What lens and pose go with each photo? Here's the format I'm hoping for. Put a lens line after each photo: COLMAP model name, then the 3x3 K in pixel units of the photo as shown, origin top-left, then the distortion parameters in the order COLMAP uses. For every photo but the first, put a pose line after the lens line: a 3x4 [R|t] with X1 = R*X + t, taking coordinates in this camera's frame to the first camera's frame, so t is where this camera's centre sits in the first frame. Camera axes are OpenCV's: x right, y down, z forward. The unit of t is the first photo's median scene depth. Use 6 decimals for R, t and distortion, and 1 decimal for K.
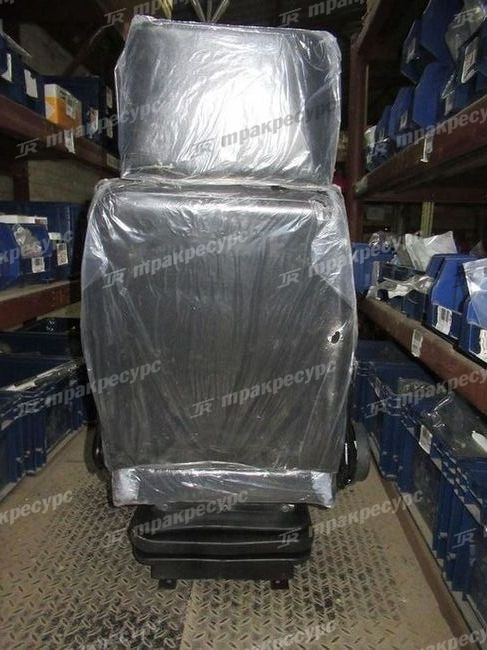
lens RADIAL K [[497.1, 0, 243.5], [0, 497.1, 325.0], [0, 0, 1]] dist [-0.005890, -0.001419]
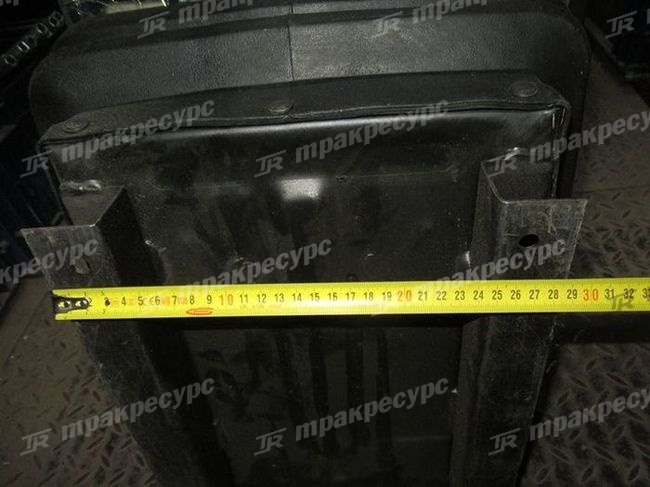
lens RADIAL K [[506.8, 0, 325.0], [0, 506.8, 243.5], [0, 0, 1]] dist [-0.008183, -0.007018]
pose [[0.986170, -0.116914, -0.117474, -0.060719], [0.161716, 0.833974, 0.527575, 0.045815], [0.036290, -0.539276, 0.841347, 0.703212]]
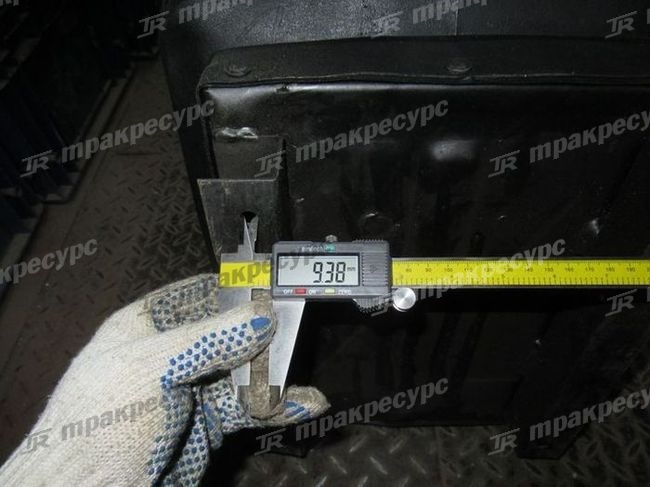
lens RADIAL K [[506.8, 0, 325.0], [0, 506.8, 243.5], [0, 0, 1]] dist [-0.008183, -0.007018]
pose [[0.996540, -0.056370, -0.061076, -0.147605], [0.082561, 0.756022, 0.649319, 0.021698], [0.009572, -0.652114, 0.758060, 0.706773]]
